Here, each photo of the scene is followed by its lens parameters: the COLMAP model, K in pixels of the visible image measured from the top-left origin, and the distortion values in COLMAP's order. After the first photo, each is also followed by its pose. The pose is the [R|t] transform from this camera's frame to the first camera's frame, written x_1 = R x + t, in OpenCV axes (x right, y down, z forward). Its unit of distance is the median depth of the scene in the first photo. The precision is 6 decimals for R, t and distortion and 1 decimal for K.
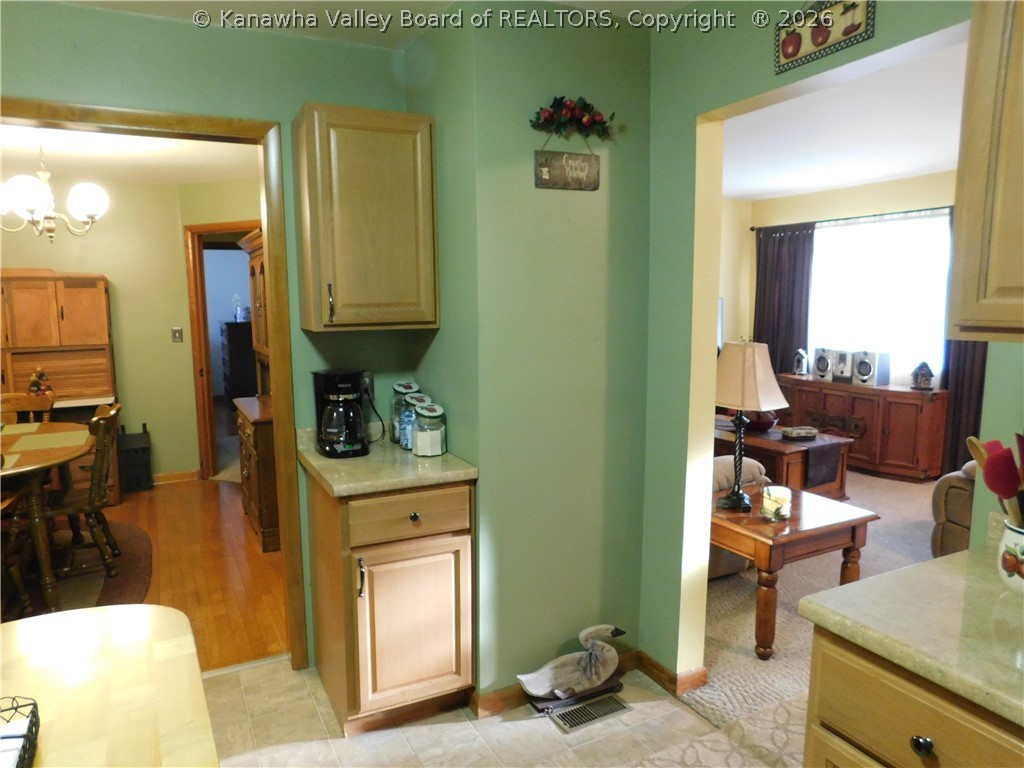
lens RADIAL K [[674.2, 0, 512.0], [0, 674.2, 384.0], [0, 0, 1]] dist [-0.057745, 0.040797]
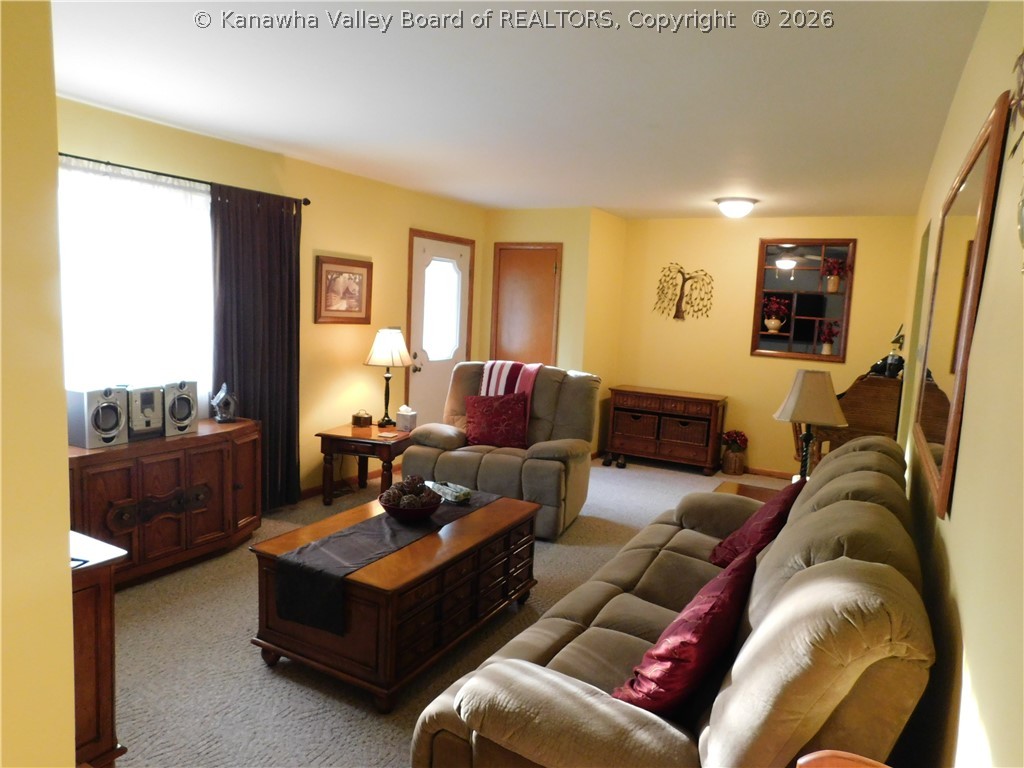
lens RADIAL K [[674.2, 0, 512.0], [0, 674.2, 384.0], [0, 0, 1]] dist [-0.057745, 0.040797]
pose [[-0.551257, -0.114987, 0.826374, -0.404125], [0.068928, 0.980795, 0.182454, -0.312739], [-0.831484, 0.157539, -0.532744, 2.330156]]
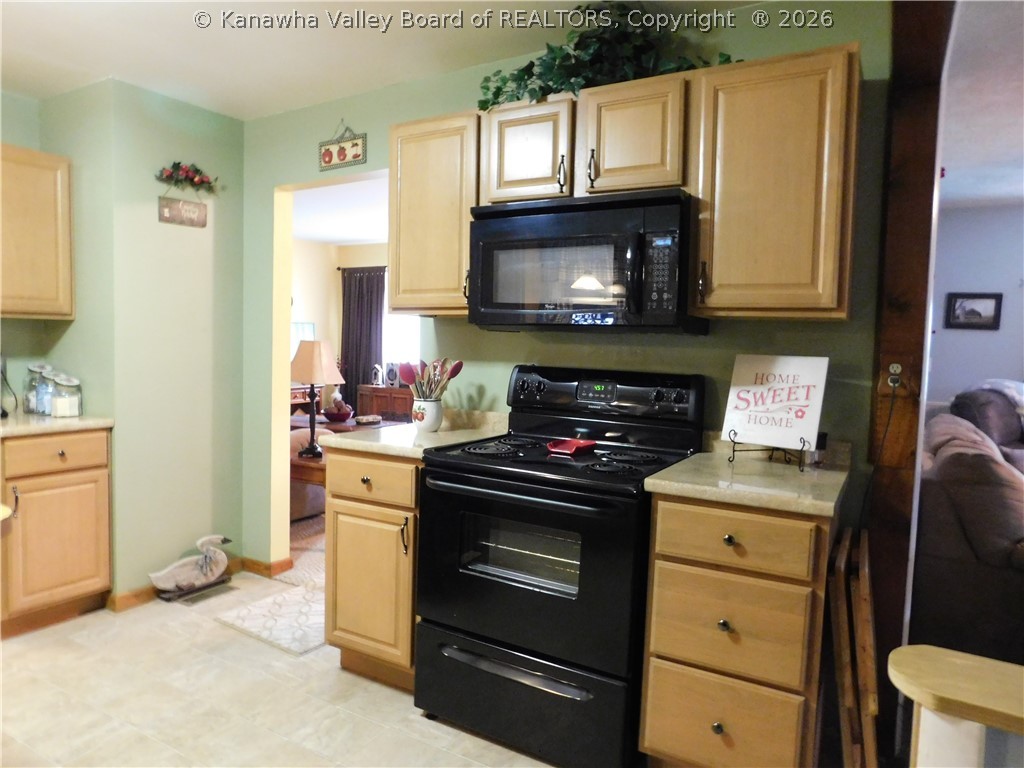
lens RADIAL K [[674.2, 0, 512.0], [0, 674.2, 384.0], [0, 0, 1]] dist [-0.057745, 0.040797]
pose [[0.846849, -0.007288, 0.531783, -0.076901], [0.039450, 0.998012, -0.049145, 0.141325], [-0.530368, 0.062597, 0.845453, -0.532538]]
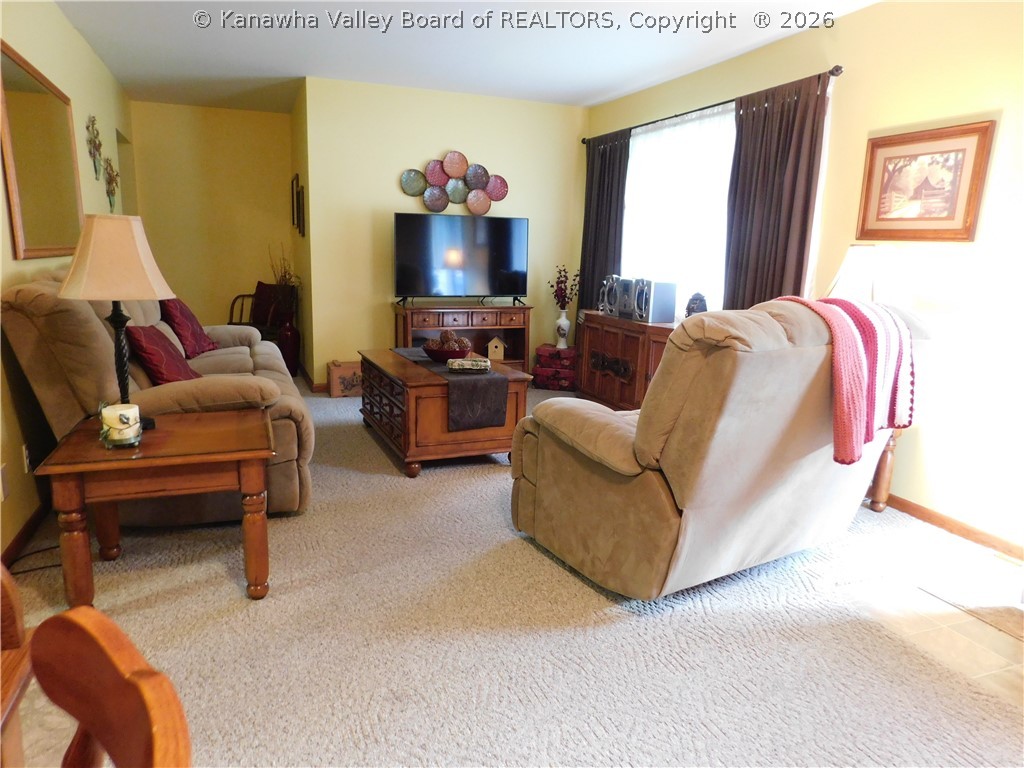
lens RADIAL K [[674.2, 0, 512.0], [0, 674.2, 384.0], [0, 0, 1]] dist [-0.057745, 0.040797]
pose [[0.993916, 0.058935, -0.093046, 0.981154], [-0.052727, 0.996303, 0.067830, 0.067192], [0.096699, -0.062511, 0.993349, 0.319248]]
